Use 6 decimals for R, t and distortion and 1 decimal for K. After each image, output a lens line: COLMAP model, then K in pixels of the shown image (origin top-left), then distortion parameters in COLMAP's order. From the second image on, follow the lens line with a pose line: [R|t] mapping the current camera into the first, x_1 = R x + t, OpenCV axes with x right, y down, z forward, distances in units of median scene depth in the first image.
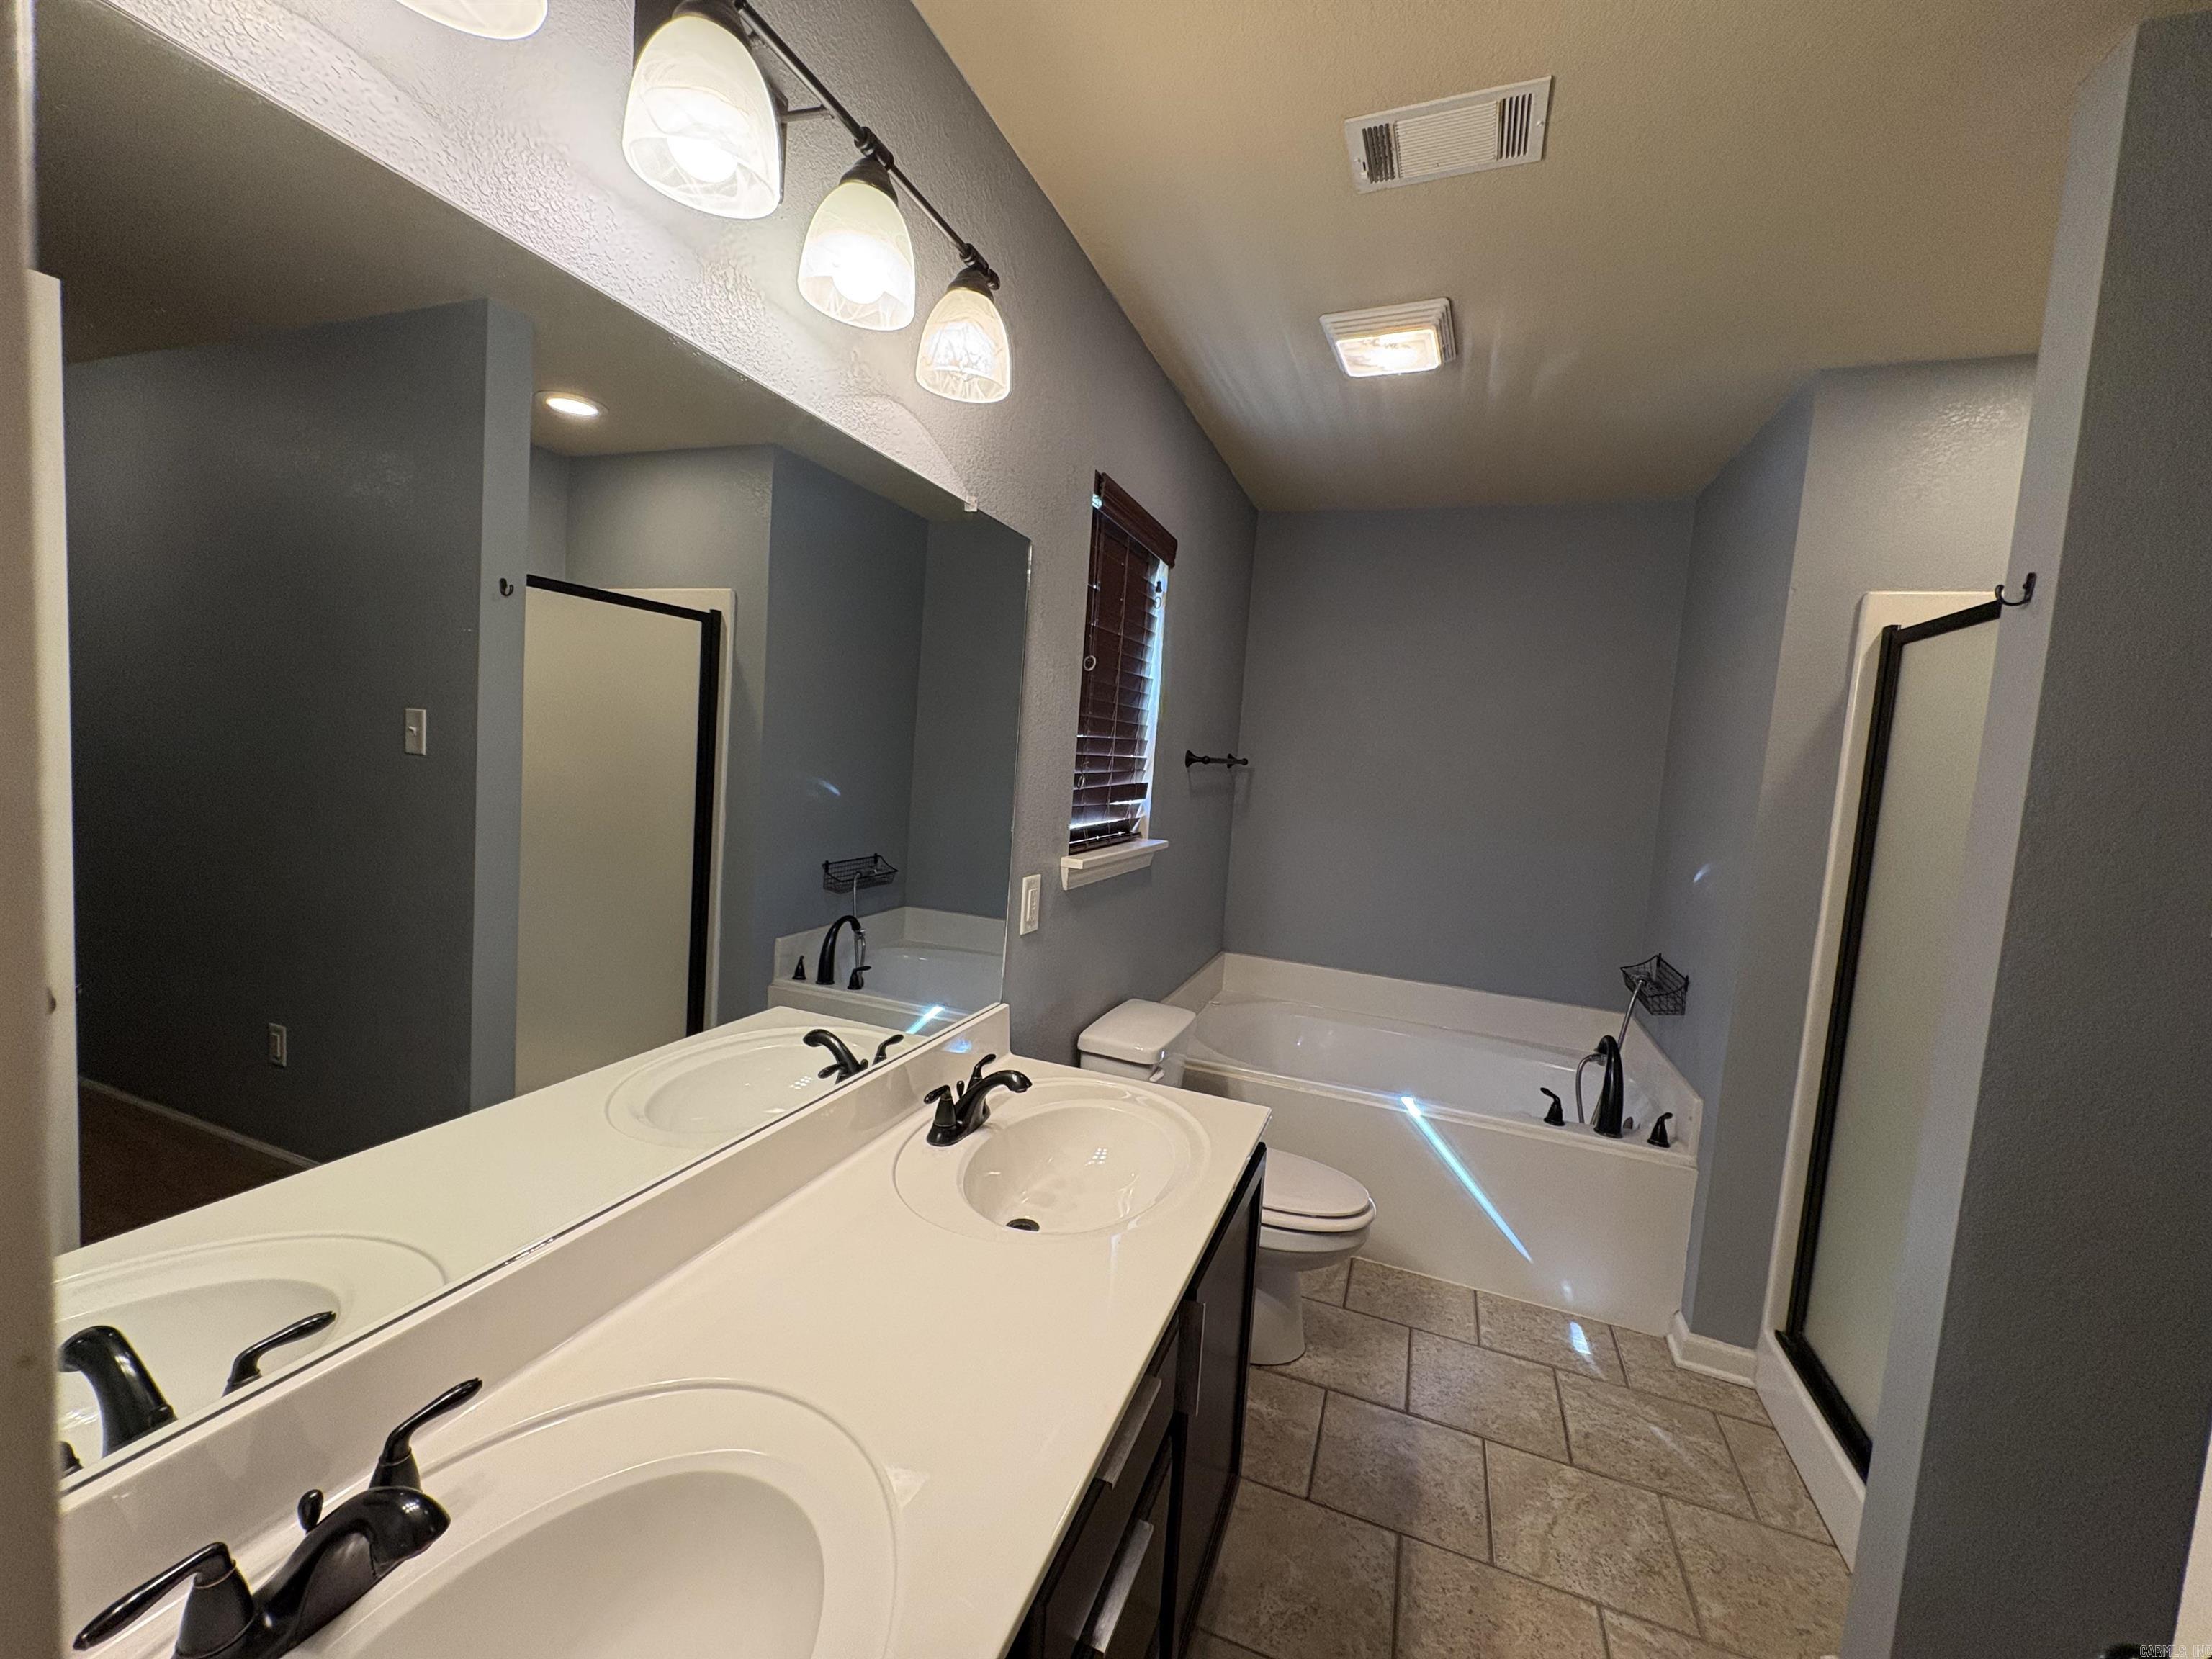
lens RADIAL K [[884.7, 0, 1117.6], [0, 884.7, 822.8], [0, 0, 1]] dist [0.004224, 0.001024]
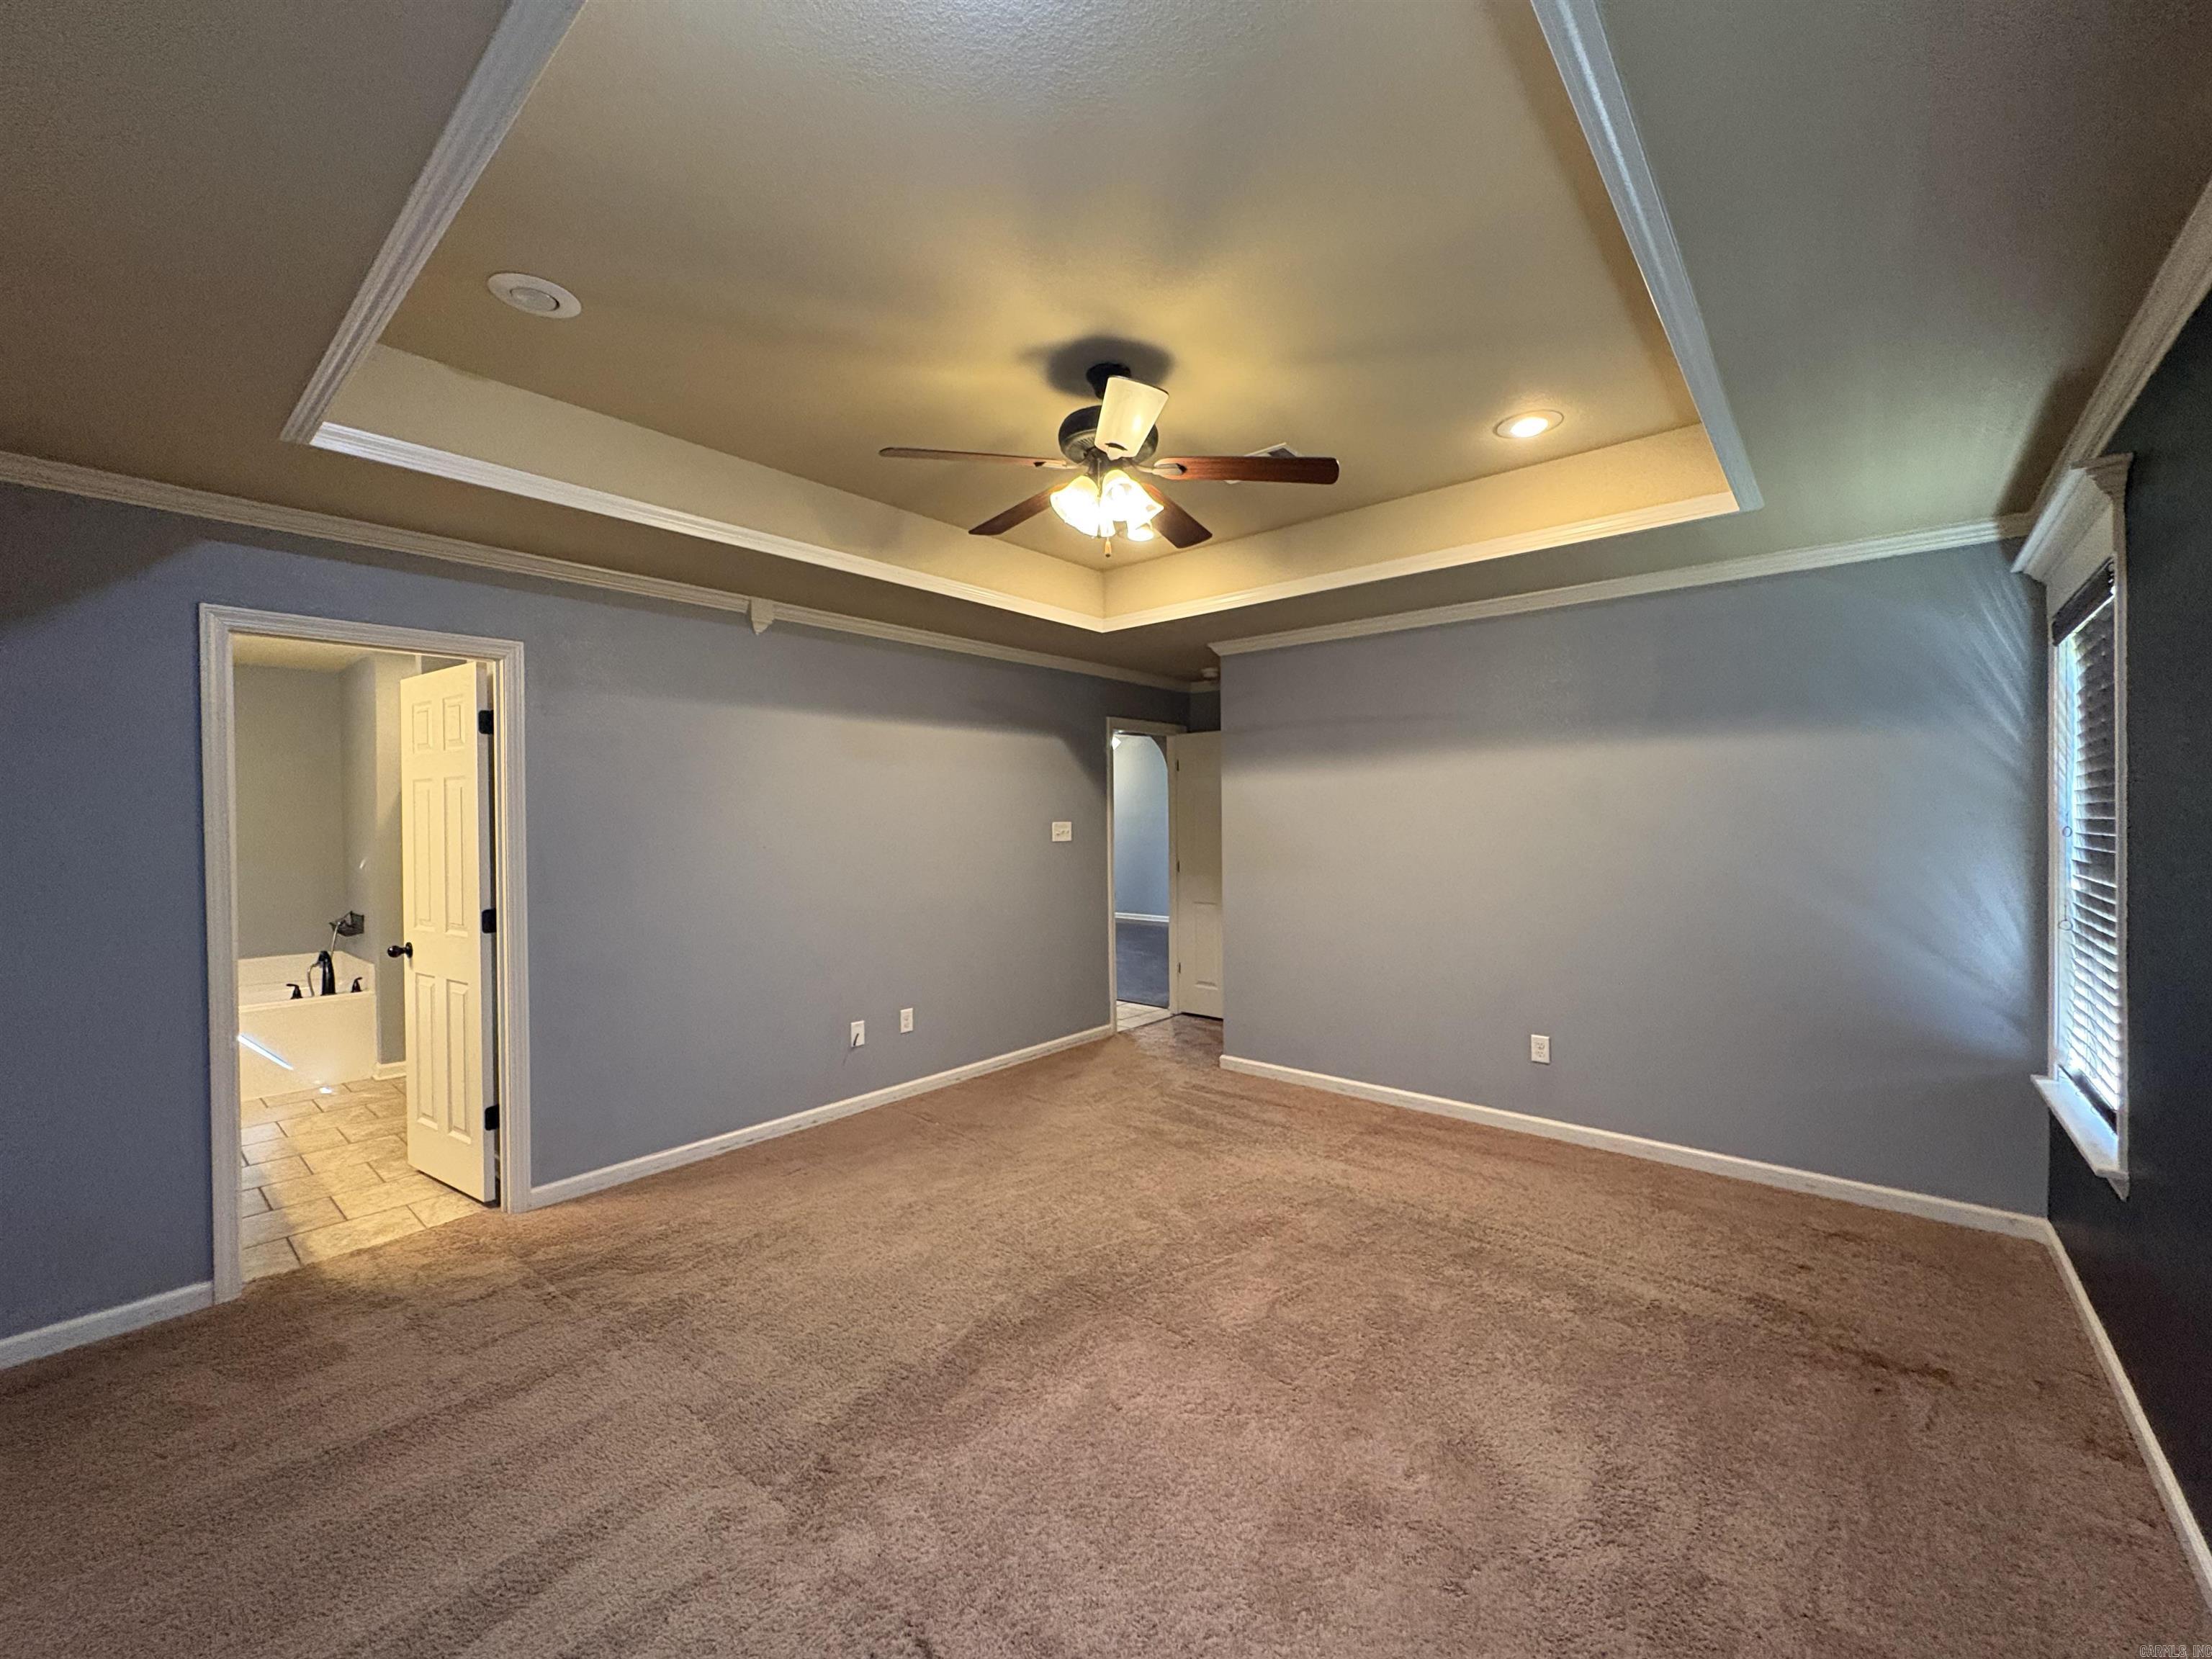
lens RADIAL K [[884.7, 0, 1099.8], [0, 884.7, 821.5], [0, 0, 1]] dist [0.004224, 0.001024]
pose [[0.341765, -0.074202, 0.936851, -1.191517], [0.096976, 0.994341, 0.043378, 0.046399], [-0.934768, 0.076027, 0.347027, -2.296670]]
